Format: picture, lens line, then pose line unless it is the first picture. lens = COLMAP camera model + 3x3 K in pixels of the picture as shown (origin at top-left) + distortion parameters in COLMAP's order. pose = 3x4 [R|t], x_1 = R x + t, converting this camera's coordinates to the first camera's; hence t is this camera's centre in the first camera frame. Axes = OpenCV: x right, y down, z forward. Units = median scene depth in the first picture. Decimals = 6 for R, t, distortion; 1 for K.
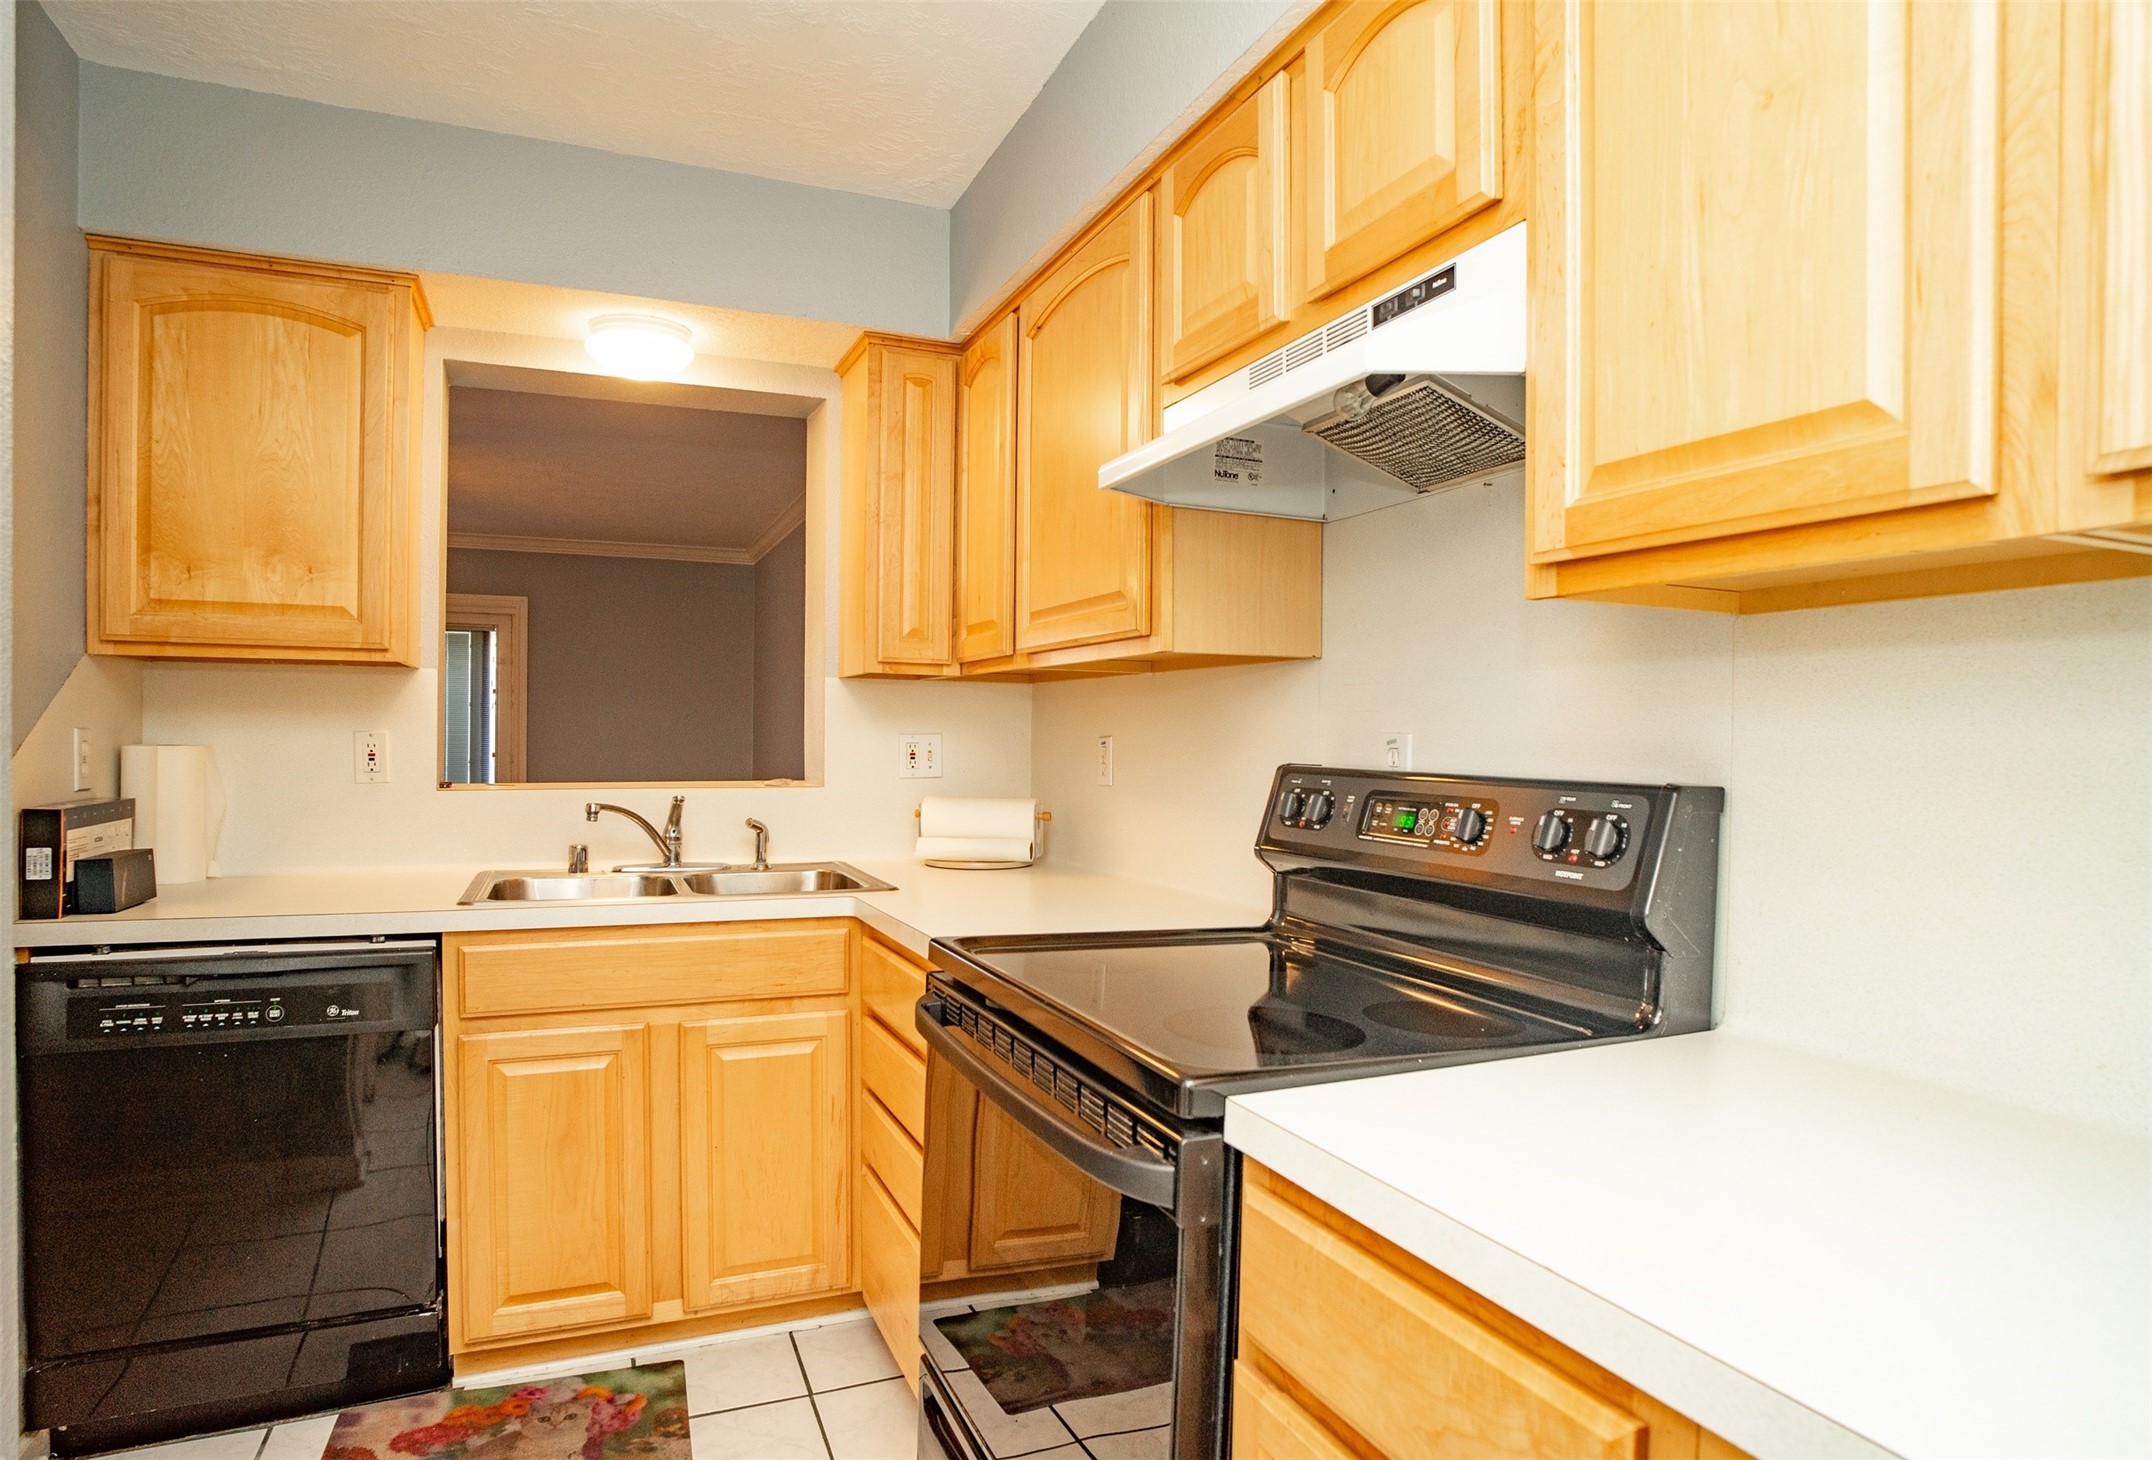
lens RADIAL K [[1220.7, 0, 1072.1], [0, 1220.7, 754.0], [0, 0, 1]] dist [-0.070875, 0.033632]
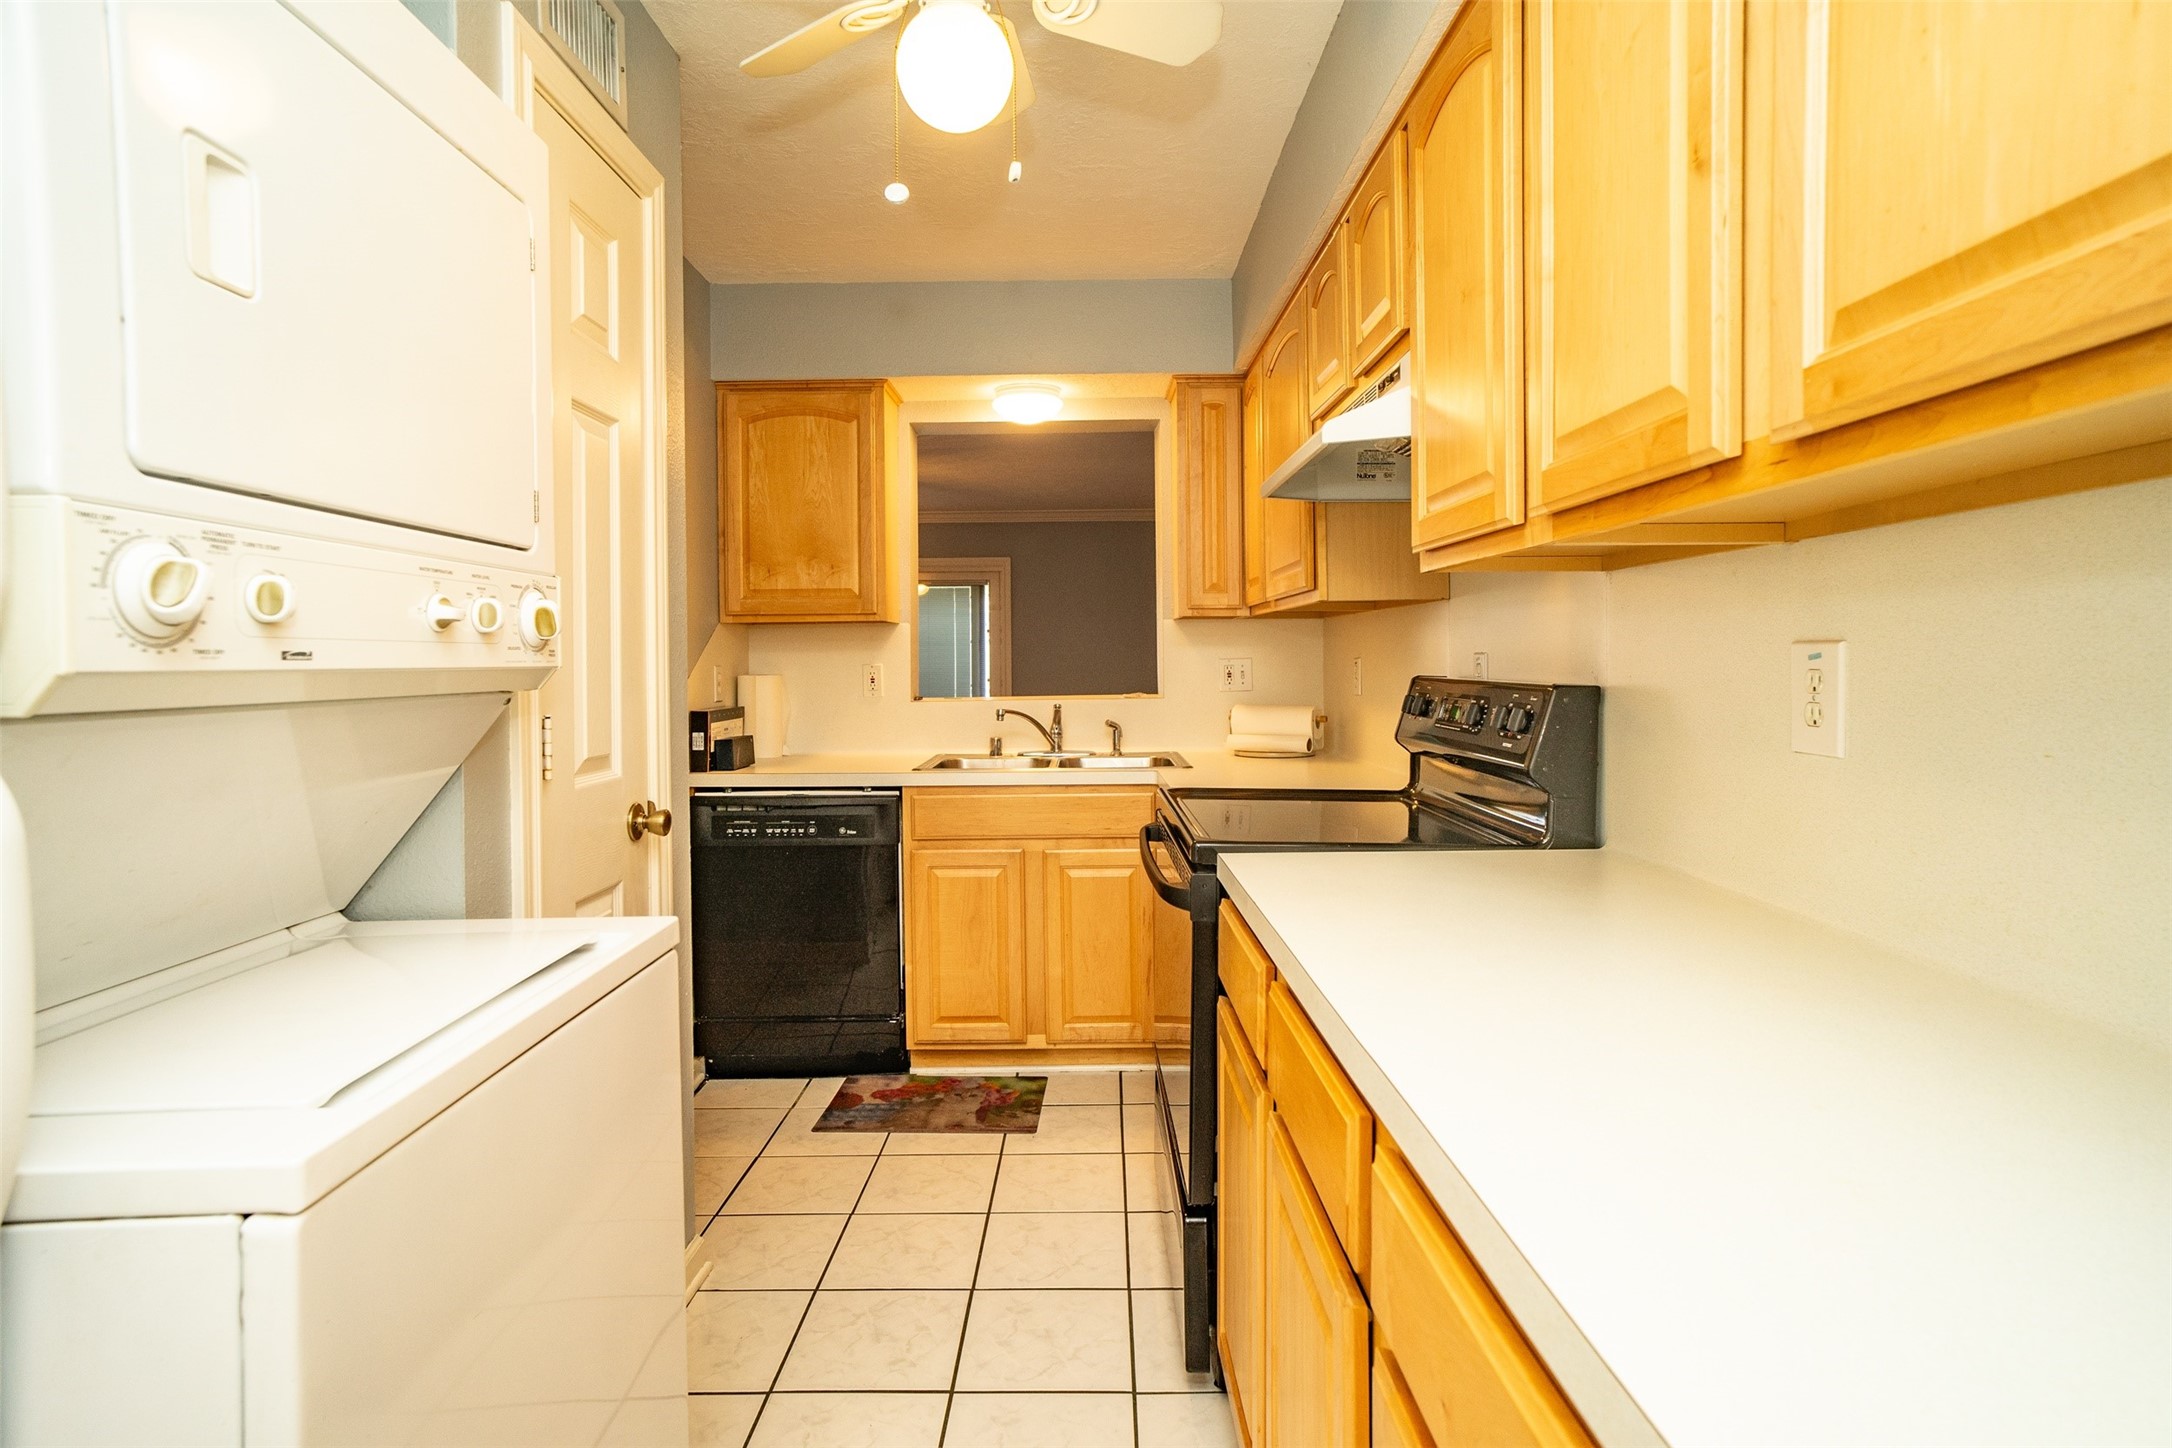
lens RADIAL K [[1148.7, 0, 1083.6], [0, 1148.7, 664.9], [0, 0, 1]] dist [-0.000517, -0.000075]
pose [[0.922455, -0.019345, -0.385619, 0.299112], [0.015017, 0.999786, -0.014231, 0.008502], [0.385812, 0.007337, 0.922548, -0.340249]]
